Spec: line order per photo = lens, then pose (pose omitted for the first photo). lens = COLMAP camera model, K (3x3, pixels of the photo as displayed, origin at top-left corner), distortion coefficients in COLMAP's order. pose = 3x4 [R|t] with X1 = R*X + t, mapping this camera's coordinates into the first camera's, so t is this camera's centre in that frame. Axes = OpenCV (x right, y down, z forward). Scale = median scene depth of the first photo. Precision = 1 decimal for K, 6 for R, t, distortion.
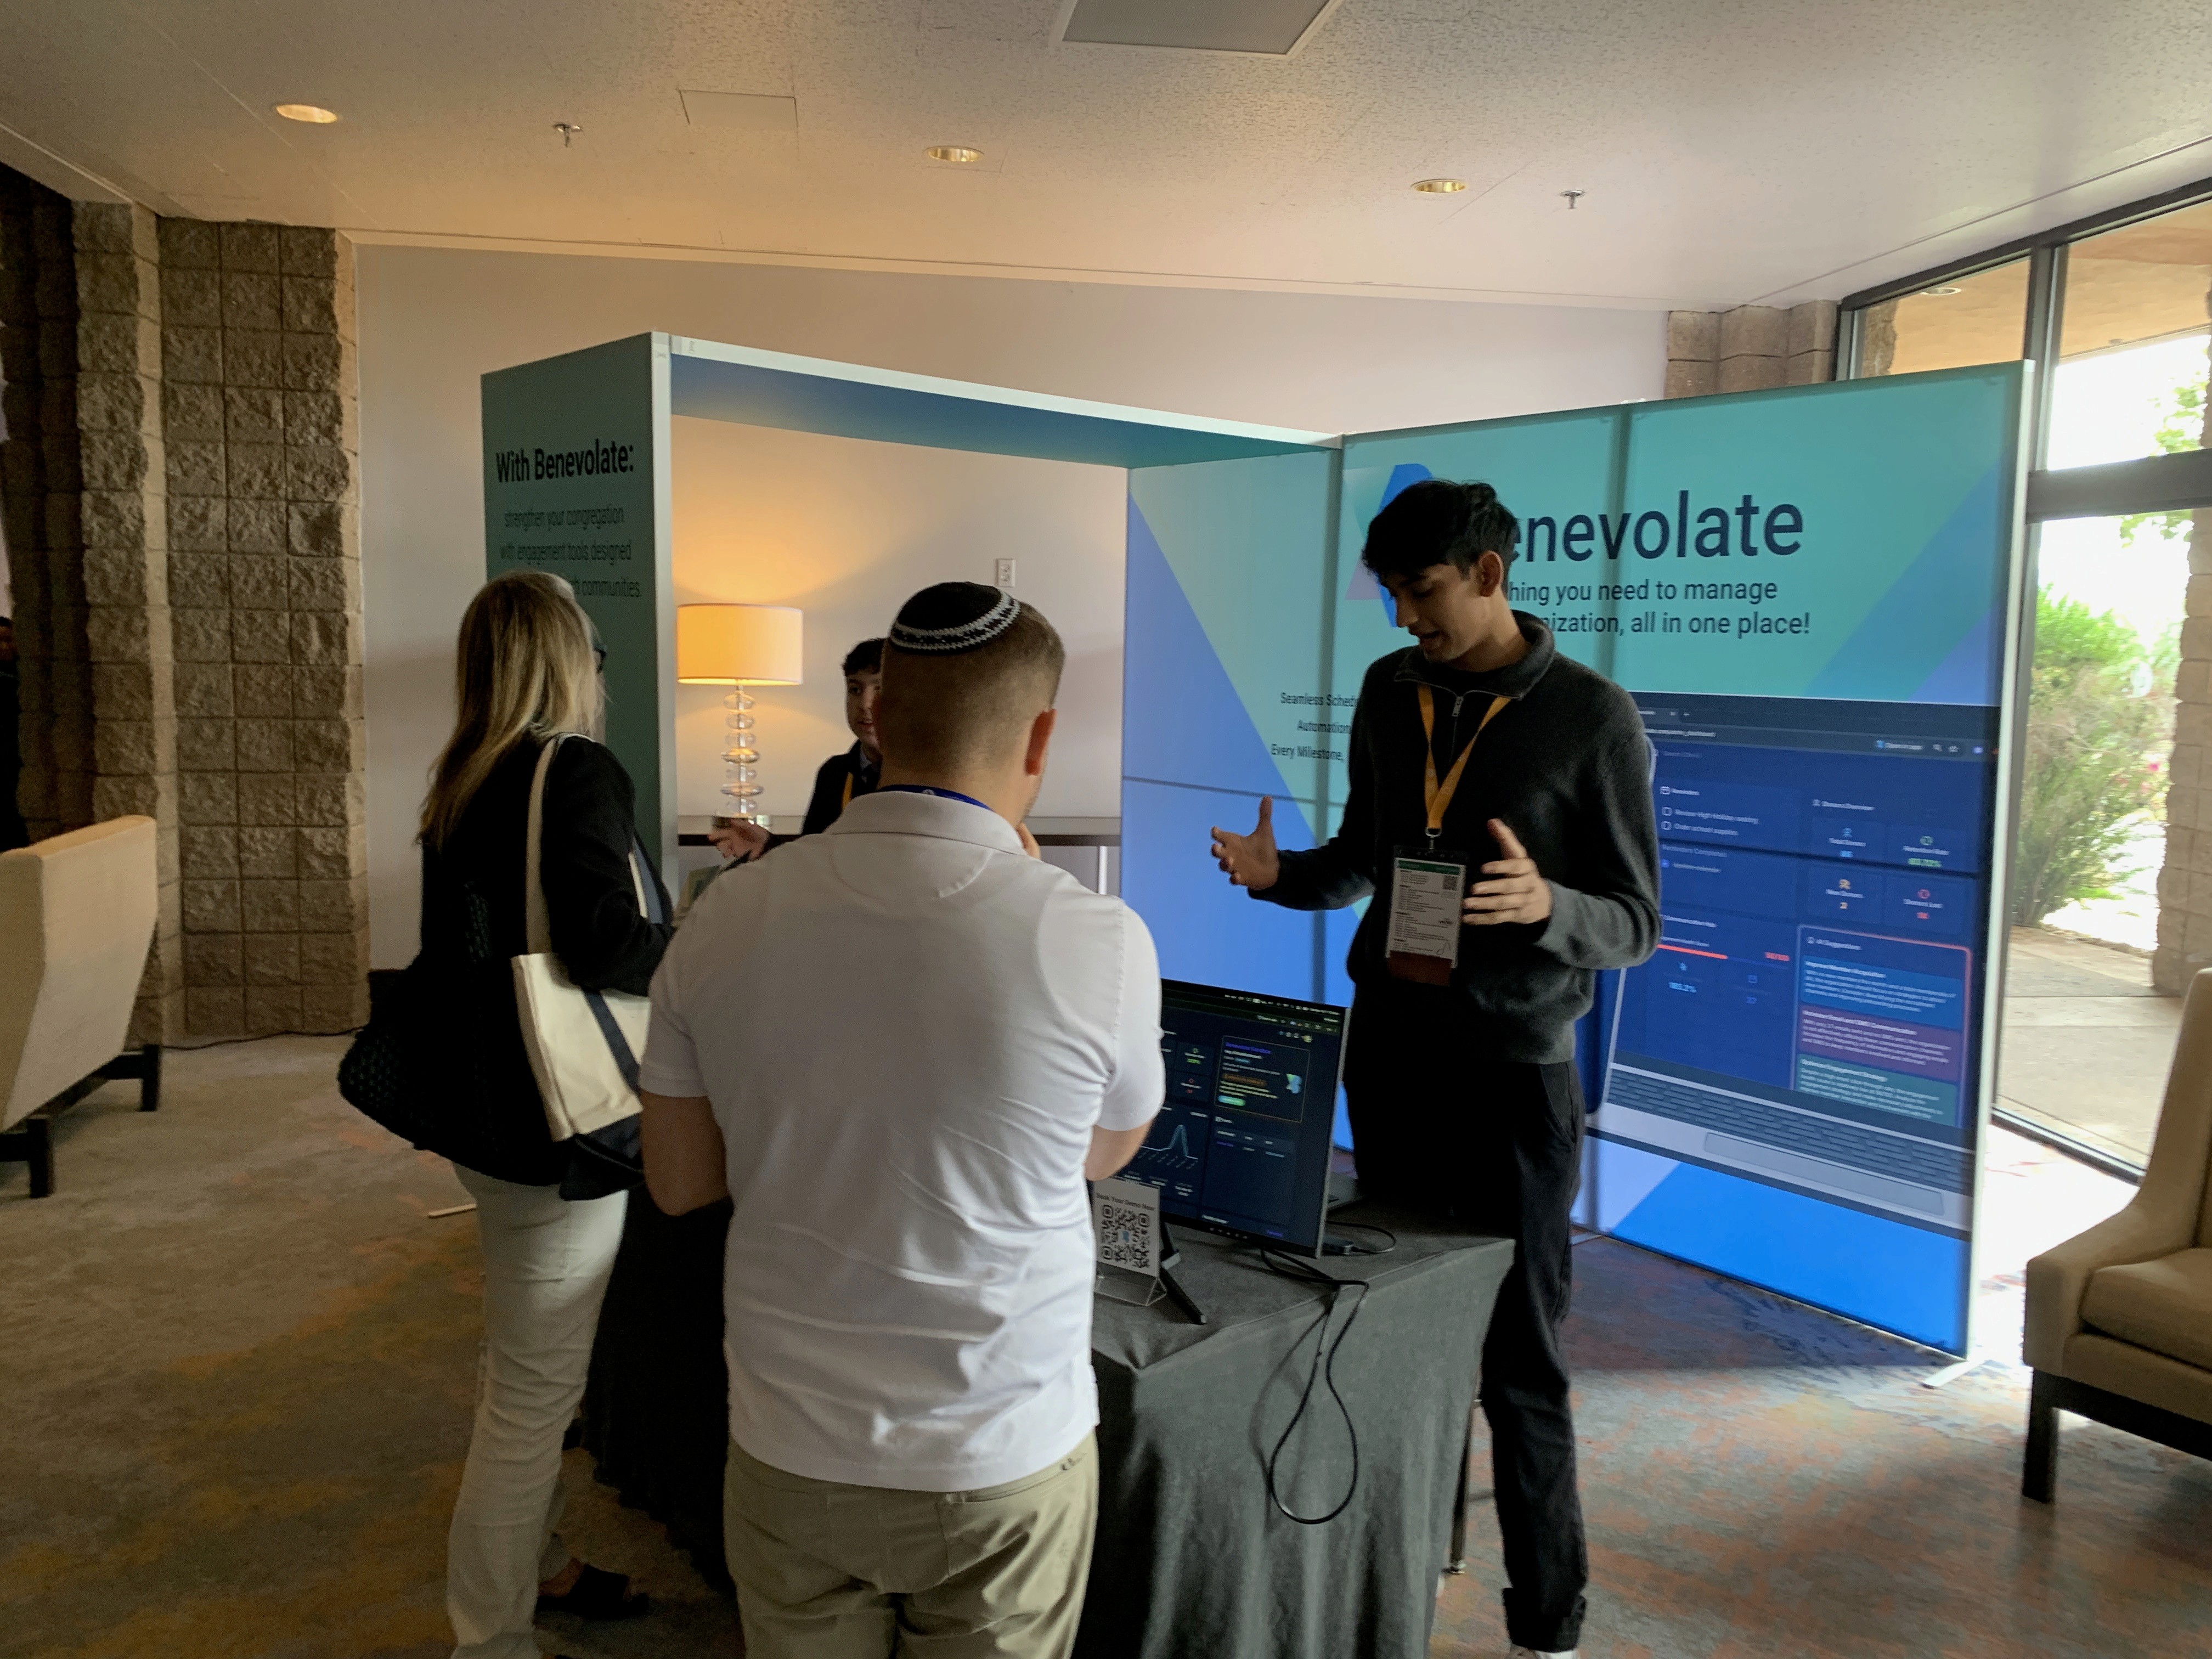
lens RADIAL K [[1717.3, 0, 1106.0], [0, 1717.3, 829.5], [0, 0, 1]] dist [0.003422, 0.004410]
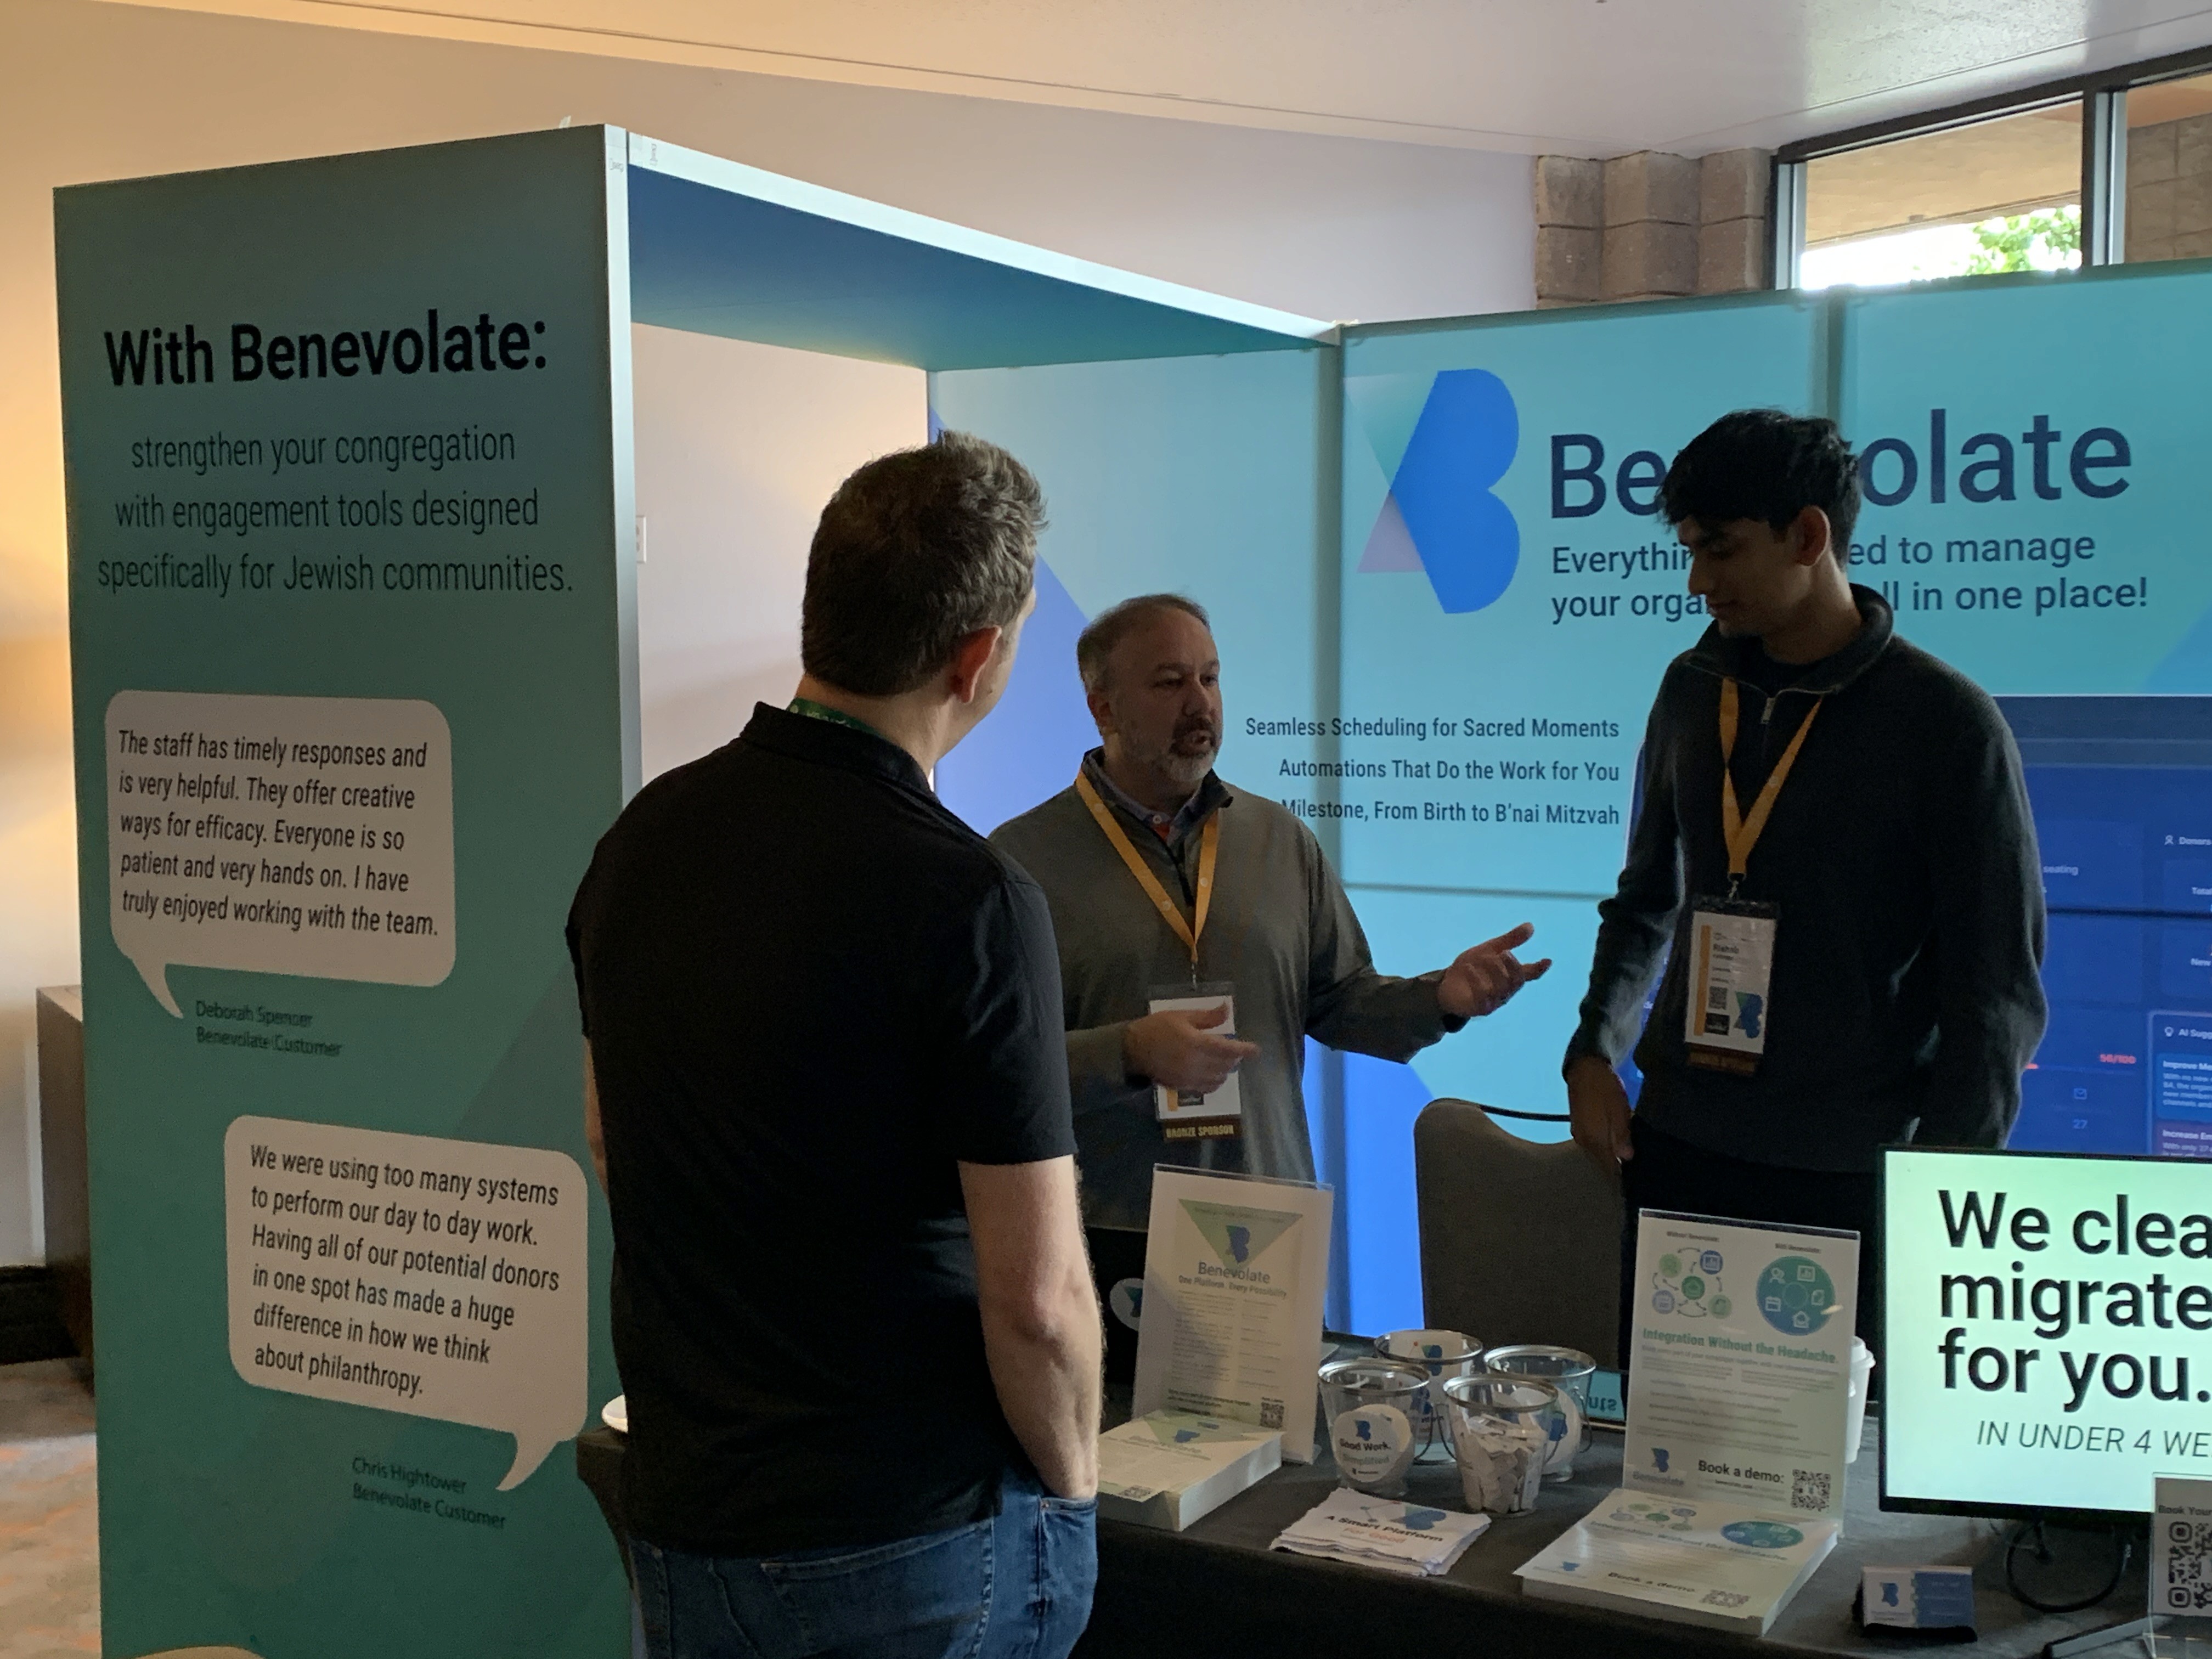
lens RADIAL K [[2626.3, 0, 1106.0], [0, 2626.3, 829.5], [0, 0, 1]] dist [0.083797, -0.224846]
pose [[0.932099, -0.053002, 0.358306, -0.387022], [0.066456, 0.997468, -0.025330, -0.020756], [-0.356056, 0.047421, 0.933261, 0.119573]]
